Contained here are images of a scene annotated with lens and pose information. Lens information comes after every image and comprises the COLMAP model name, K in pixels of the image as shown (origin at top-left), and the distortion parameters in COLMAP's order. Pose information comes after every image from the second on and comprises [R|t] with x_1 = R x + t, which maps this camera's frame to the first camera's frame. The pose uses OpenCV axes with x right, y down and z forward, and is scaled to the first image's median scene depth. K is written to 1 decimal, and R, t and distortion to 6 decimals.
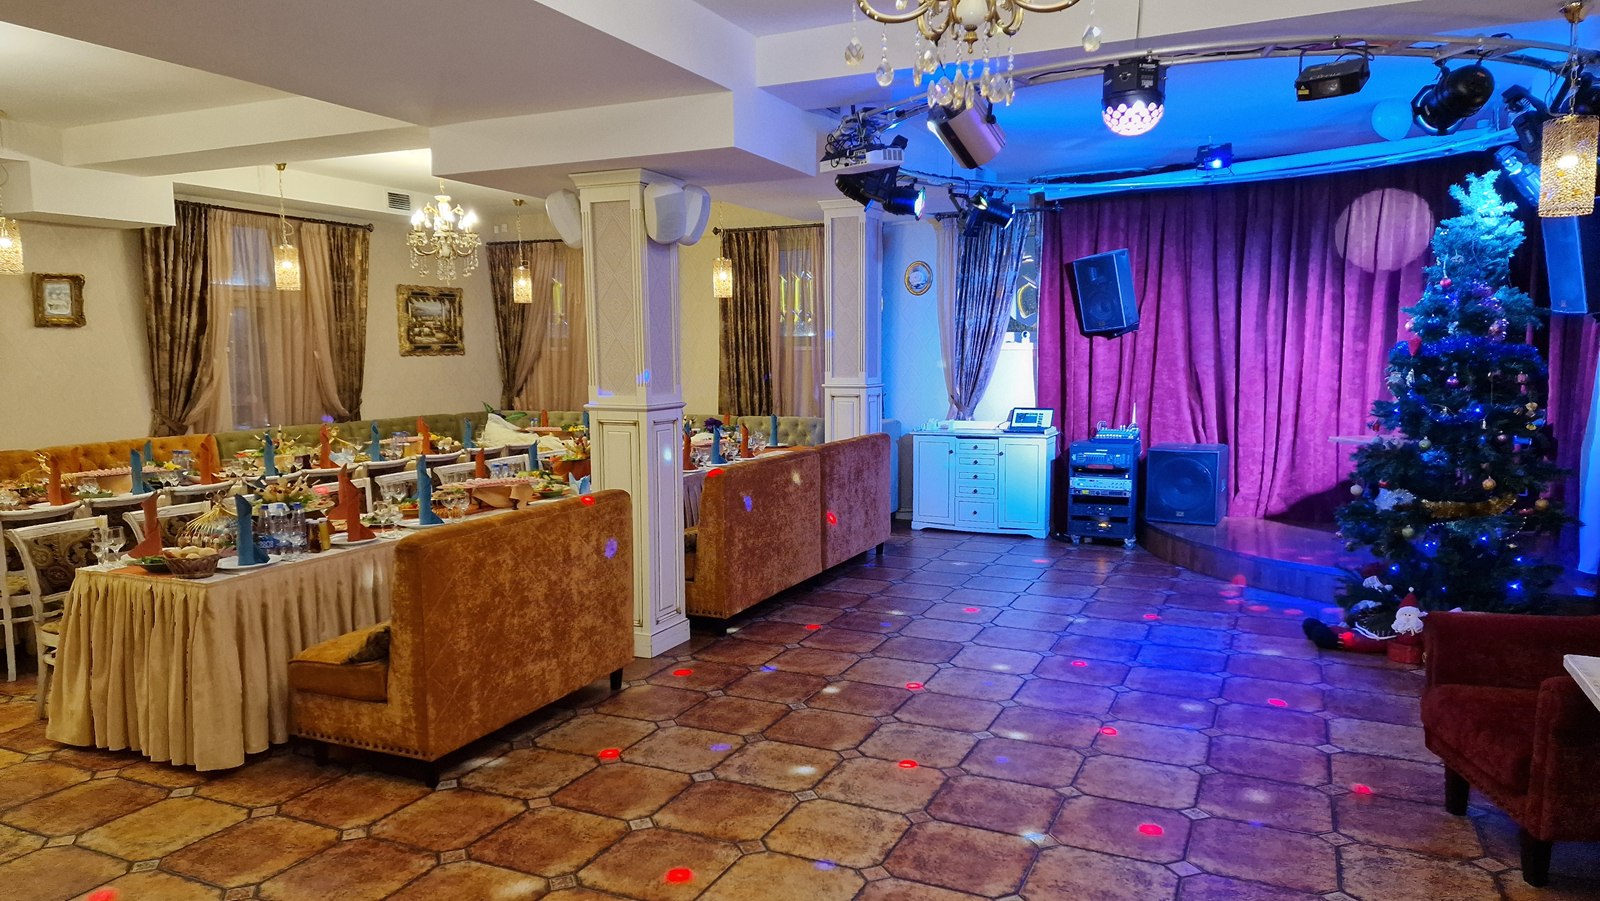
lens RADIAL K [[1049.2, 0, 801.1], [0, 1049.2, 450.9], [0, 0, 1]] dist [0.022906, -0.036775]
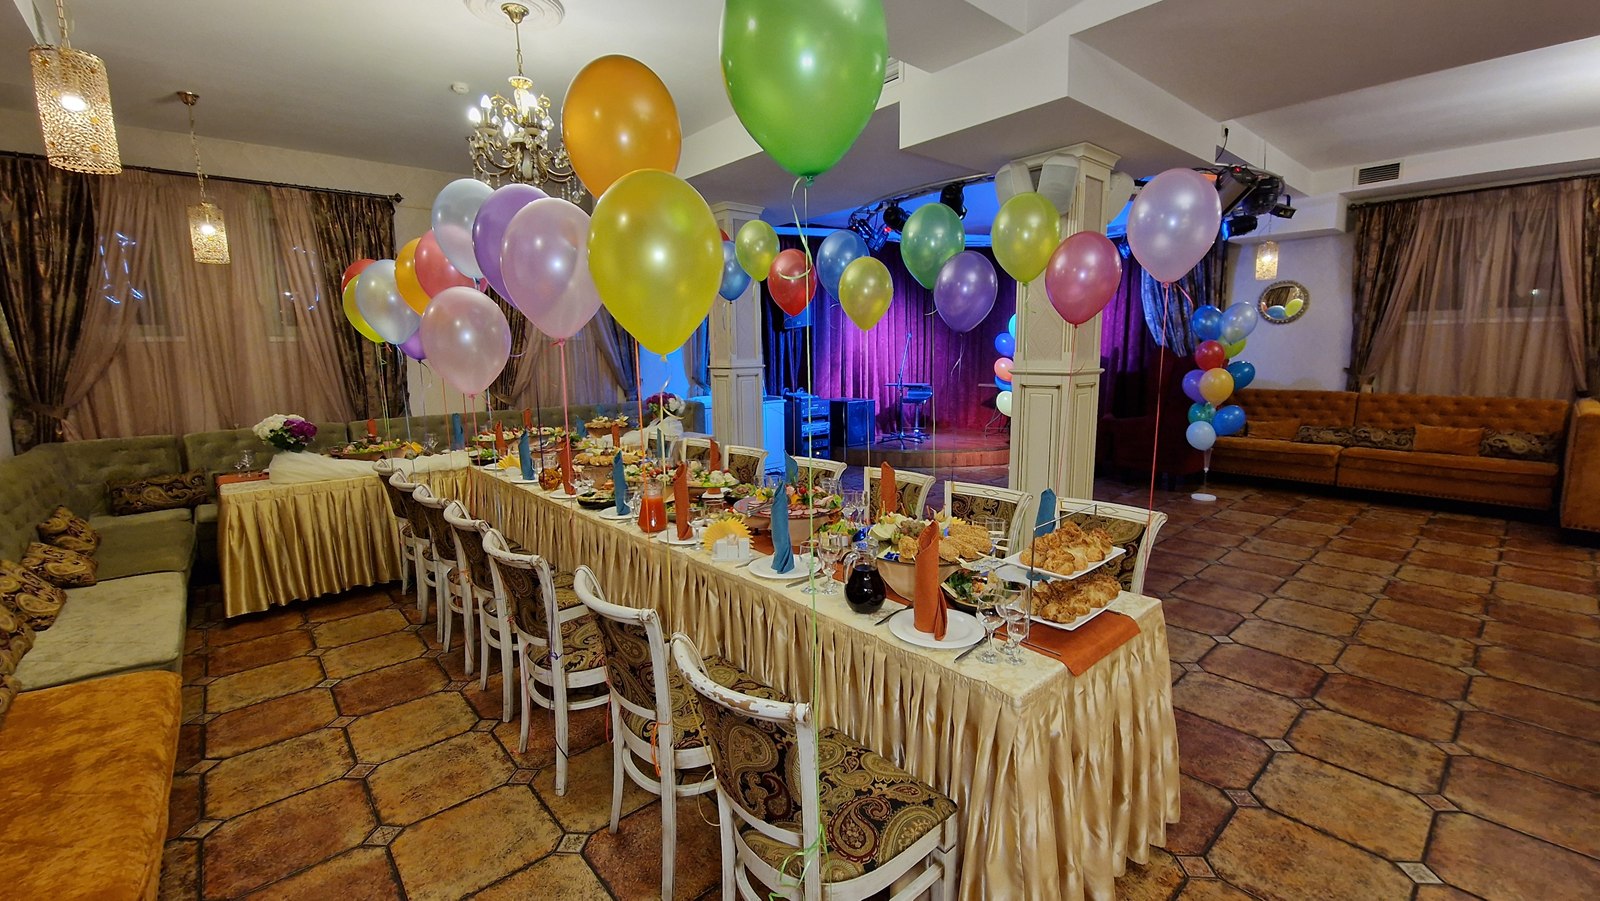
lens RADIAL K [[667.2, 0, 801.1], [0, 667.2, 449.2], [0, 0, 1]] dist [-0.001174, -0.000089]
pose [[0.399744, -0.132683, 0.906973, -1.243406], [0.093875, 0.990191, 0.103482, -0.080801], [-0.911807, 0.043776, 0.408279, 1.316073]]
